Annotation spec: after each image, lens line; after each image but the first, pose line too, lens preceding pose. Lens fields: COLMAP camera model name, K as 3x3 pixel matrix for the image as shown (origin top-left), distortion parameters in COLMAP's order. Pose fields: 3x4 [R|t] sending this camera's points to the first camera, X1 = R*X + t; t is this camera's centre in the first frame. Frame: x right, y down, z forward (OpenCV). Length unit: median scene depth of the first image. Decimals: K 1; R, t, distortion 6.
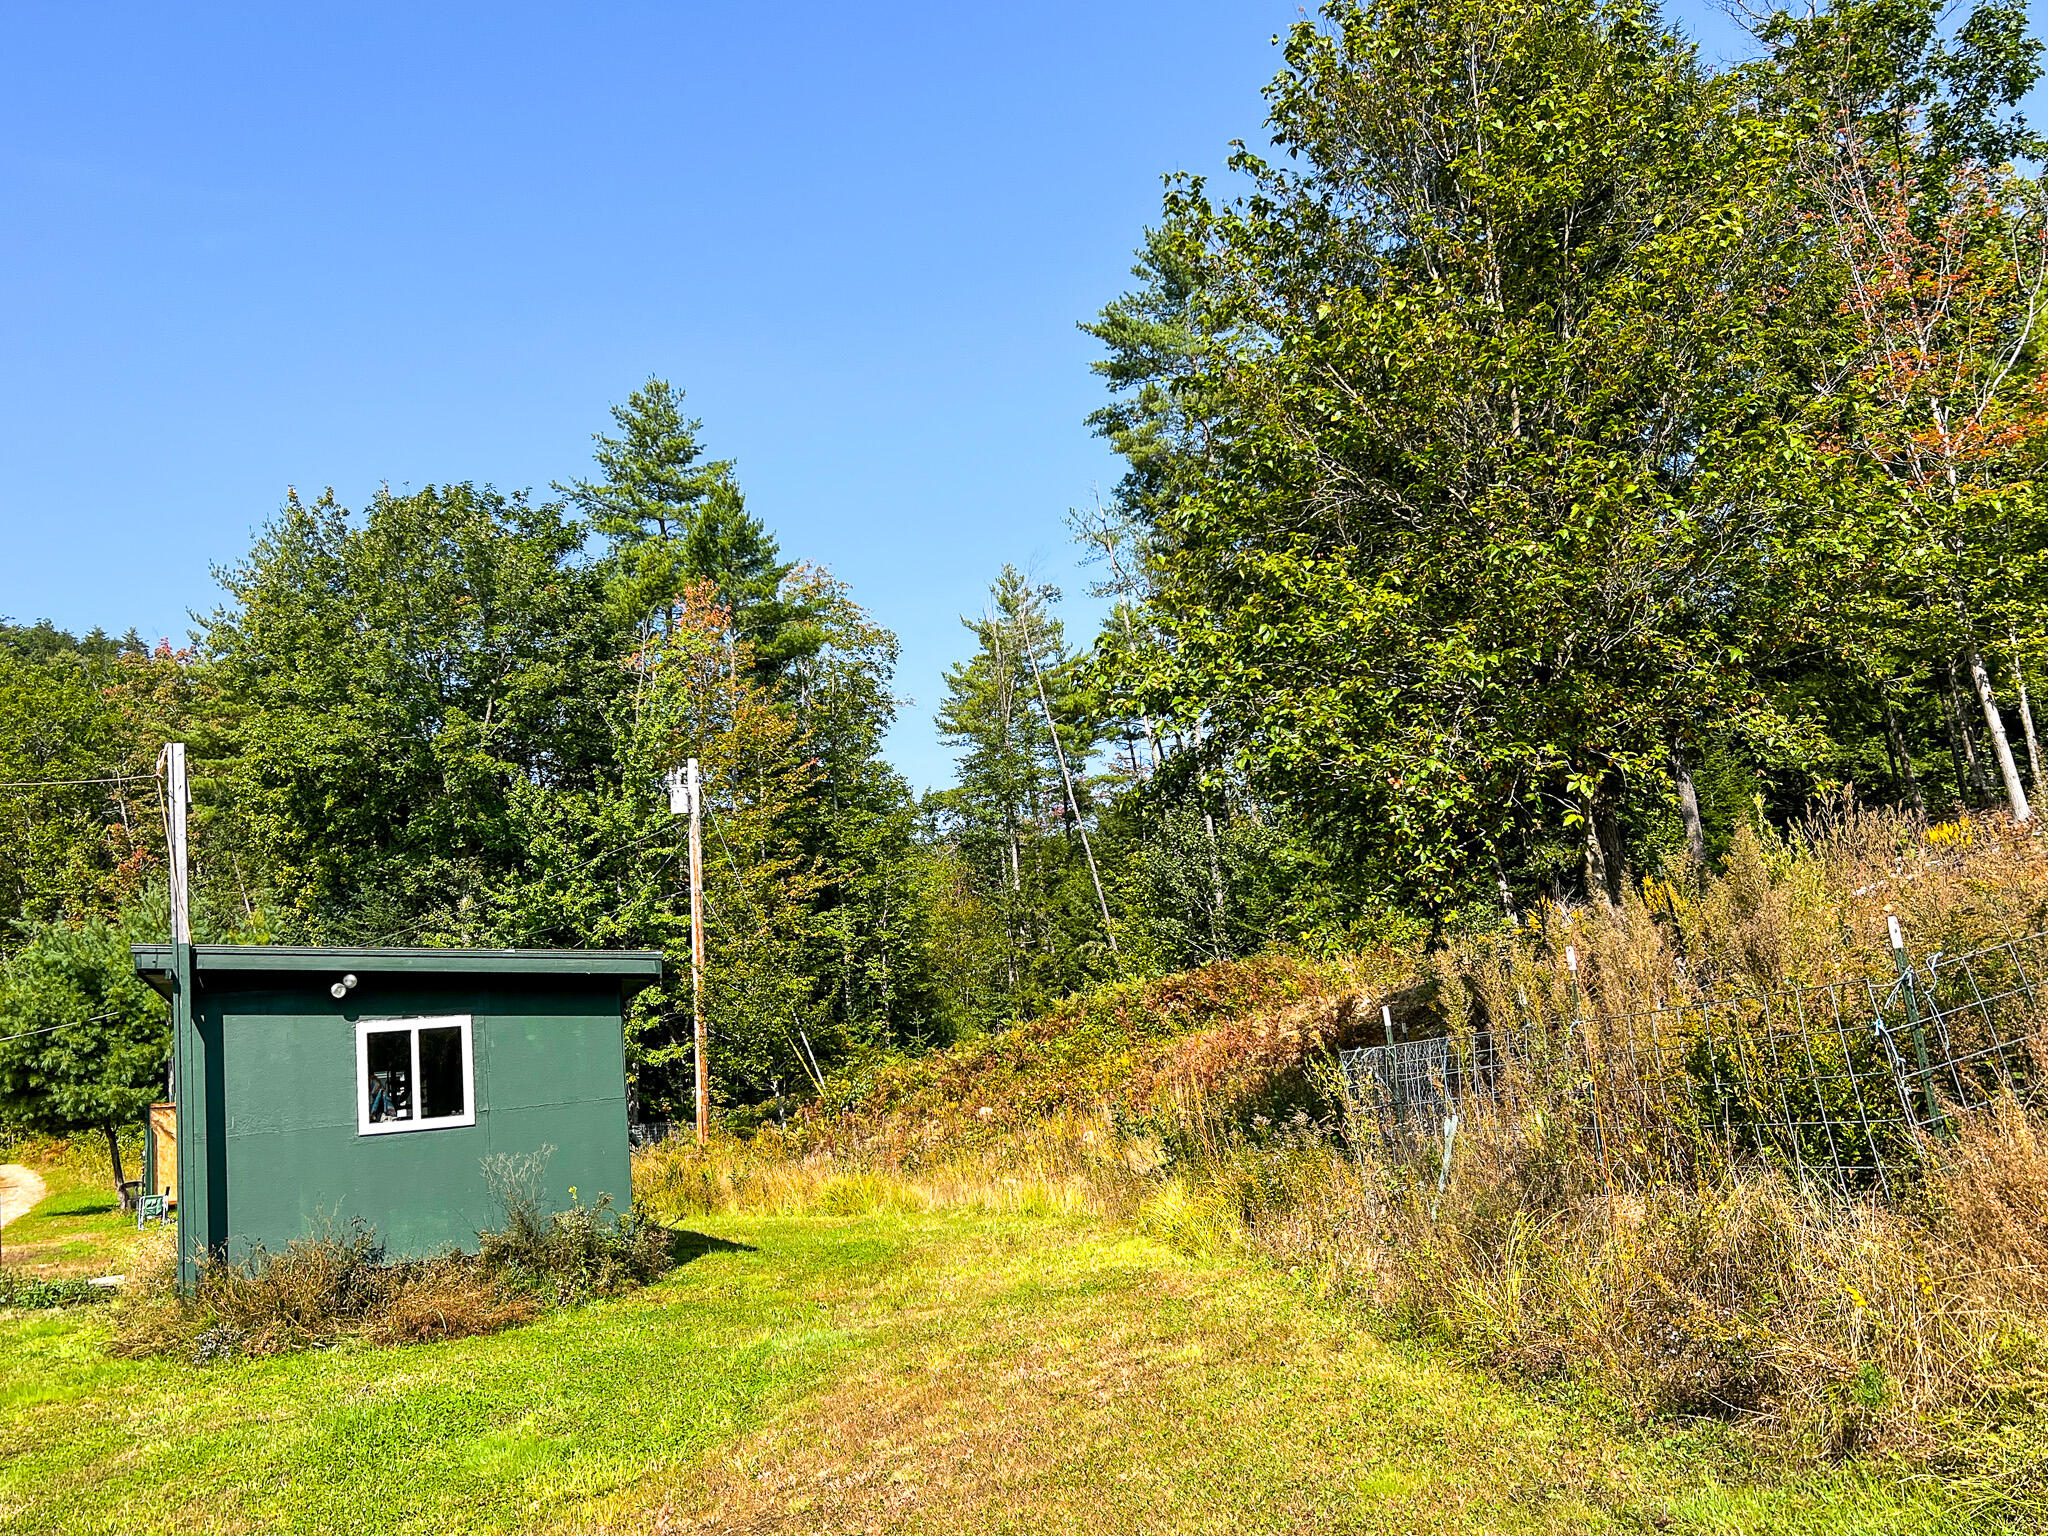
lens RADIAL K [[1632.4, 0, 1024.0], [0, 1632.4, 768.0], [0, 0, 1]] dist [0.001930, 0.001080]
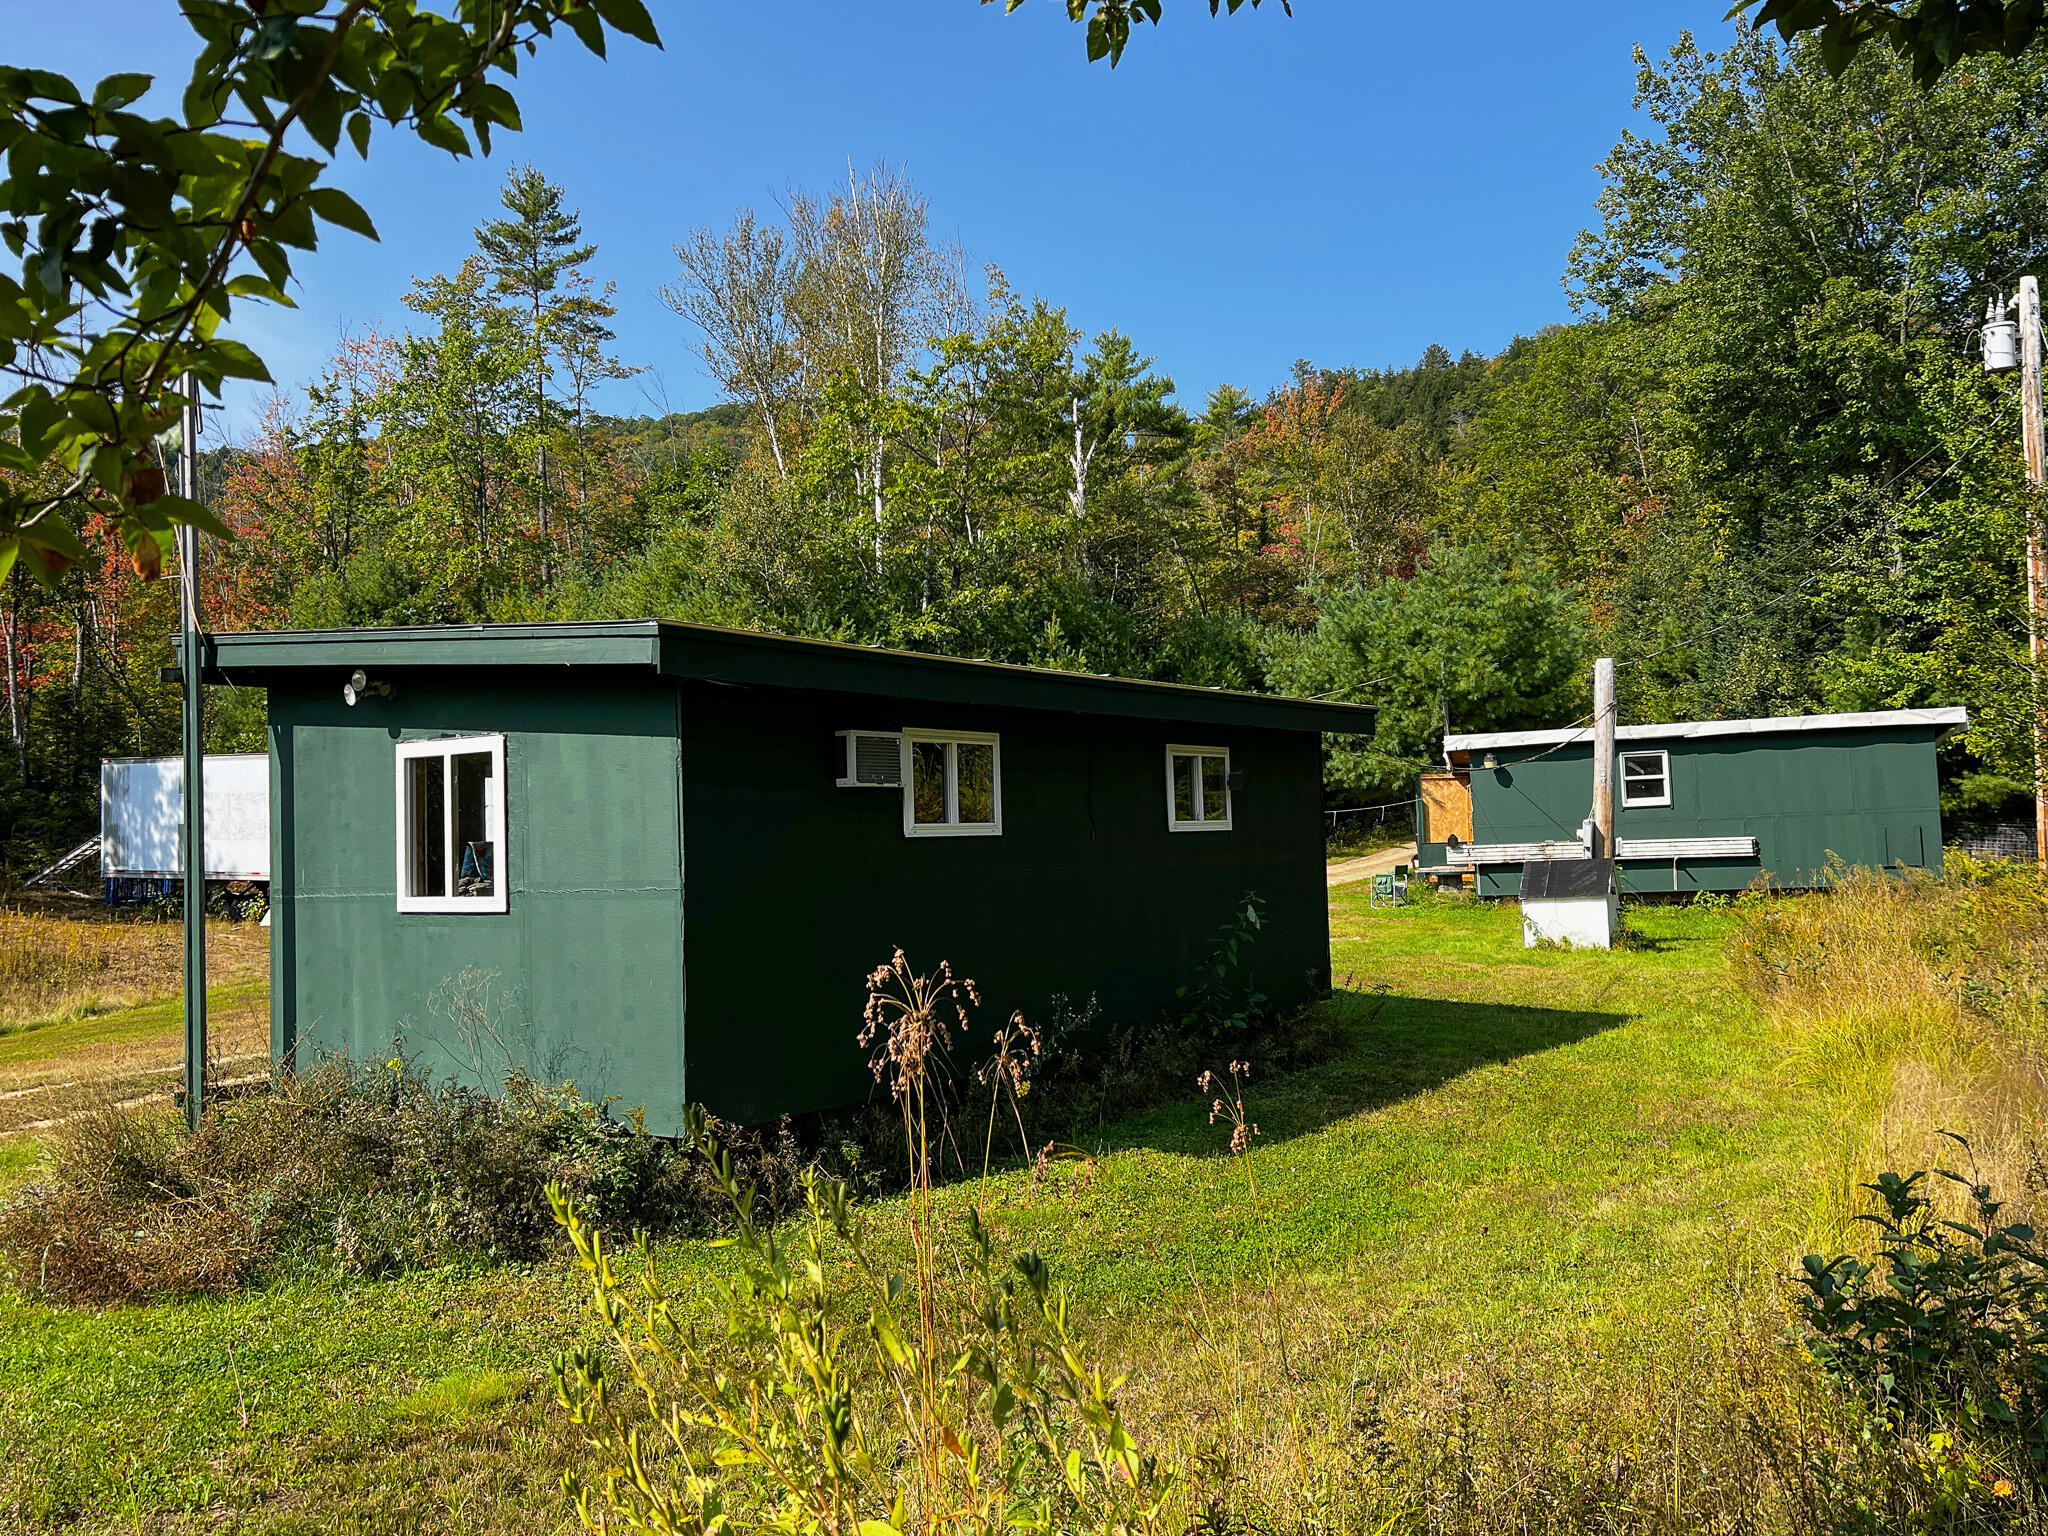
lens RADIAL K [[1632.4, 0, 1024.0], [0, 1632.4, 768.0], [0, 0, 1]] dist [0.001930, 0.001080]
pose [[0.579114, 0.041507, -0.814189, 0.096055], [0.132965, 0.980521, 0.144561, 0.038125], [0.804330, -0.191976, 0.562315, 0.302118]]
